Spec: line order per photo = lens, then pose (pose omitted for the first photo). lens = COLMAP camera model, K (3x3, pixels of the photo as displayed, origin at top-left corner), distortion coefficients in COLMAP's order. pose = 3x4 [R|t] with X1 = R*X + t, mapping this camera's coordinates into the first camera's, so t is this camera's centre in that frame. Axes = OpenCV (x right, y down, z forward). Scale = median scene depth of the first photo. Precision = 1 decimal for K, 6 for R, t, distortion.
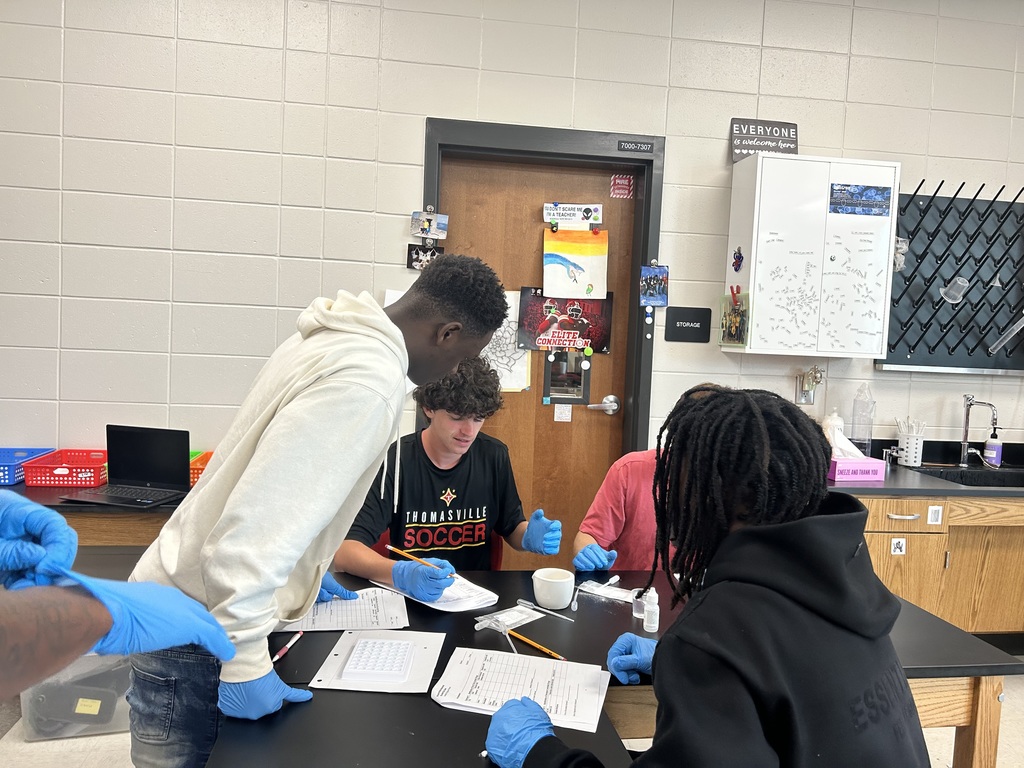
lens RADIAL K [[758.8, 0, 512.0], [0, 758.8, 384.0], [0, 0, 1]] dist [0.002908, -0.028636]
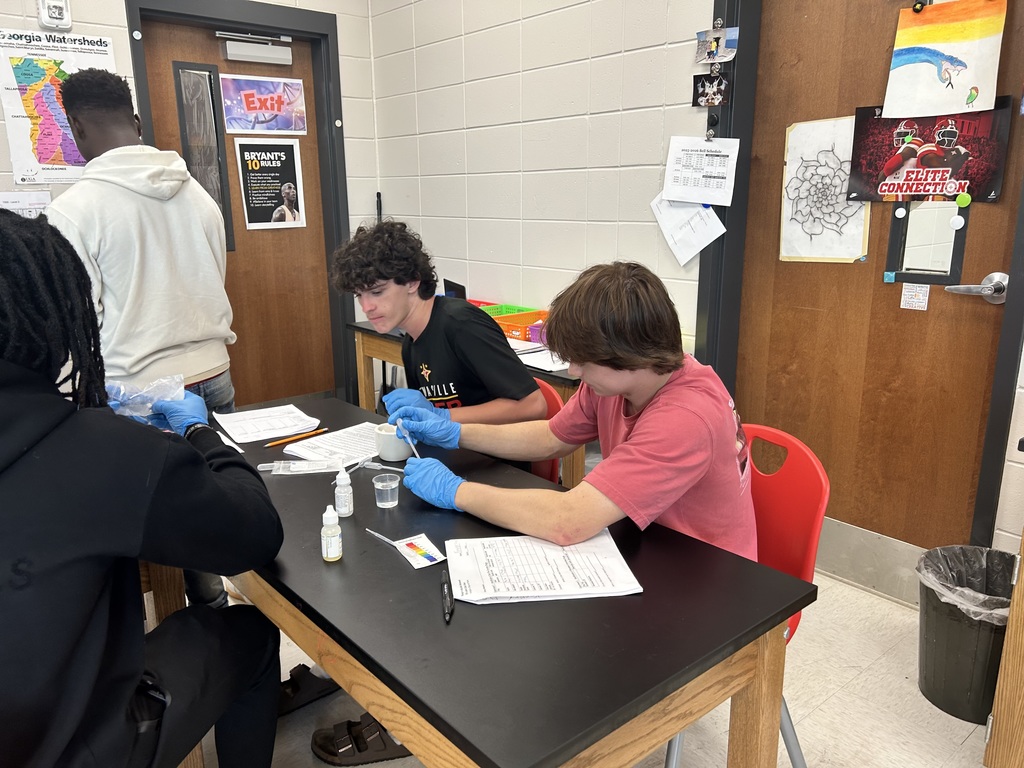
lens RADIAL K [[758.8, 0, 512.0], [0, 758.8, 384.0], [0, 0, 1]] dist [0.002908, -0.028636]
pose [[0.531420, 0.151548, -0.833442, 0.449189], [-0.012877, 0.985199, 0.170932, 0.004861], [0.847011, -0.080104, 0.525506, 0.348504]]
